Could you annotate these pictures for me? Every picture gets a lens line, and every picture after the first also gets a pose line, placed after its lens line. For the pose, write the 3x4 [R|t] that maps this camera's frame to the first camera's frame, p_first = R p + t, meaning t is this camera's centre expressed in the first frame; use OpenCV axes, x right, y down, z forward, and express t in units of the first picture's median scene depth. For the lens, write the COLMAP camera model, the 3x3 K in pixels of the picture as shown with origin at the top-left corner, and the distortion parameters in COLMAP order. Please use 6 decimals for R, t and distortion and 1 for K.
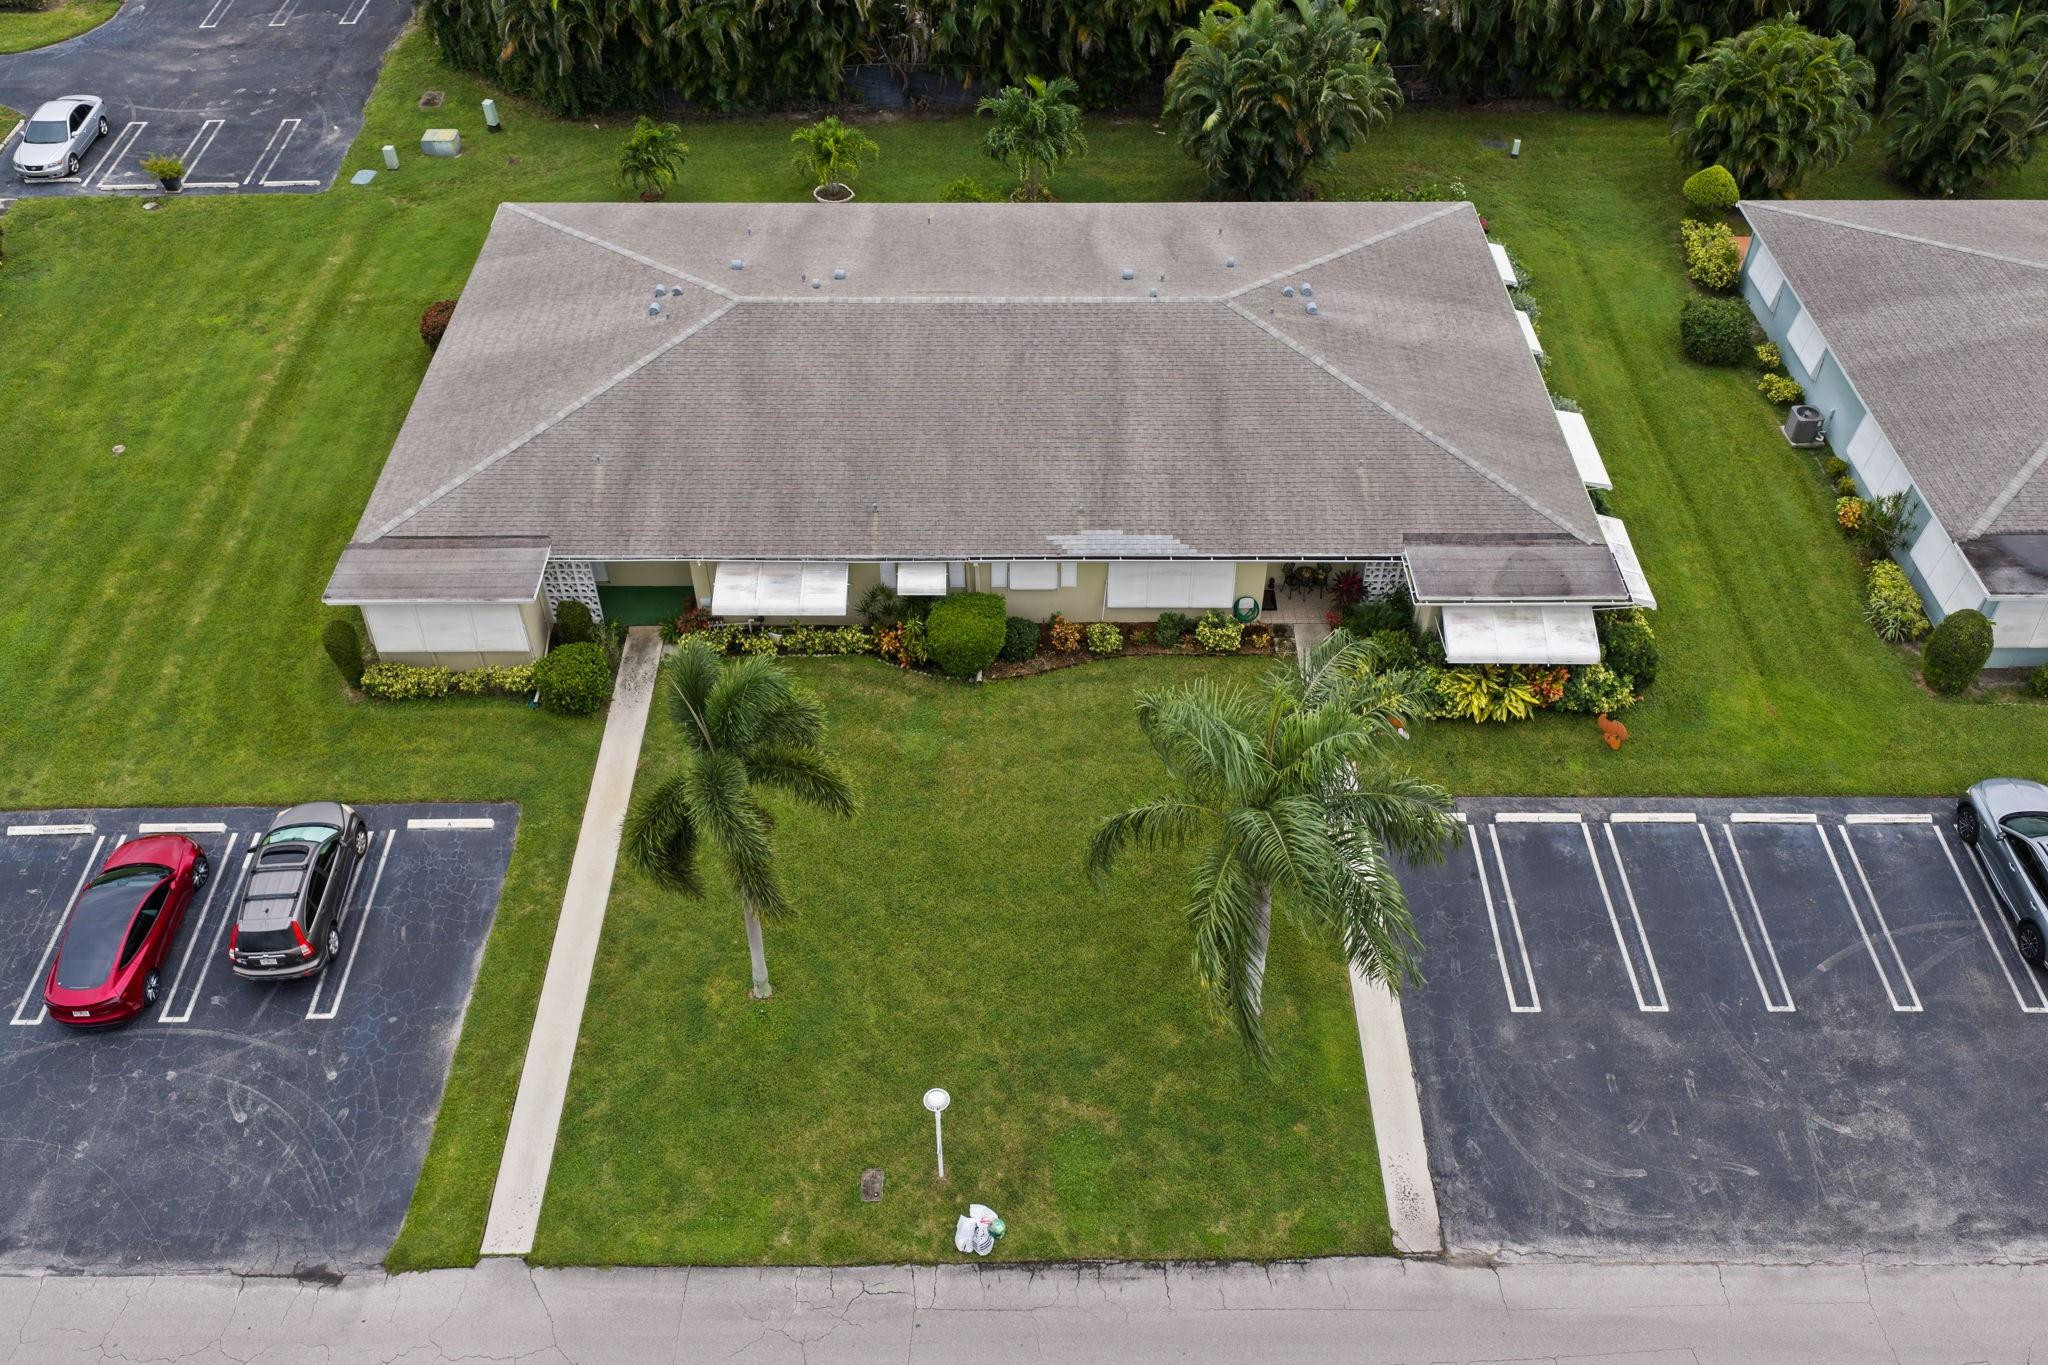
lens RADIAL K [[1693.7, 0, 1021.7], [0, 1693.7, 688.3], [0, 0, 1]] dist [0.021897, -0.034904]
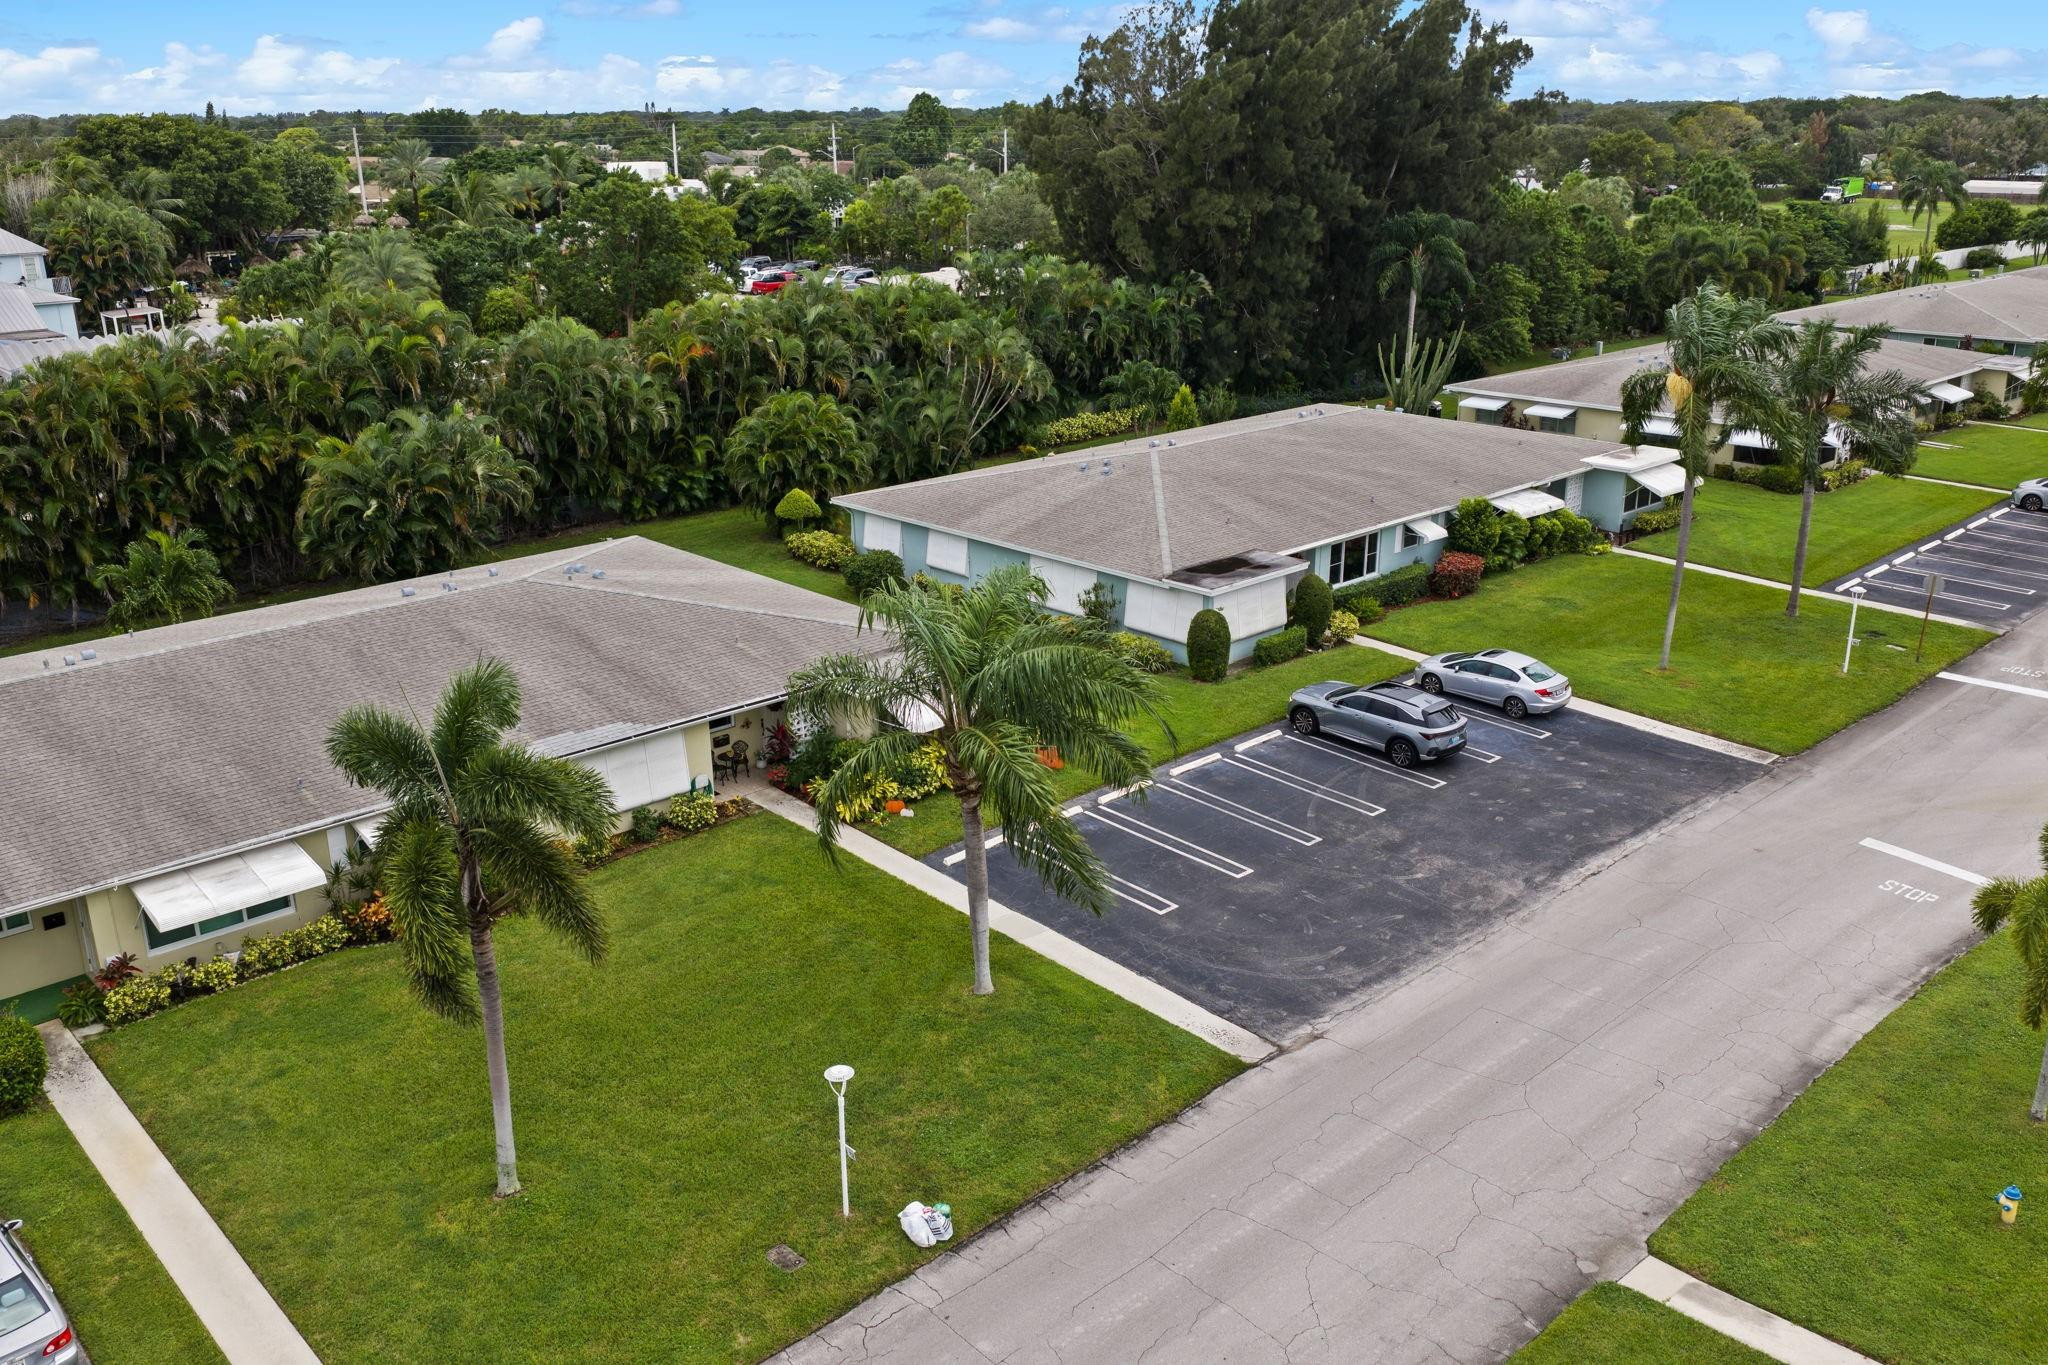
lens RADIAL K [[1693.7, 0, 1025.5], [0, 1693.7, 688.6], [0, 0, 1]] dist [0.021897, -0.034904]
pose [[0.729785, -0.226079, 0.645215, -0.395540], [0.480698, 0.840758, -0.249109, 0.268798], [-0.486151, 0.491950, 0.722248, 0.175912]]
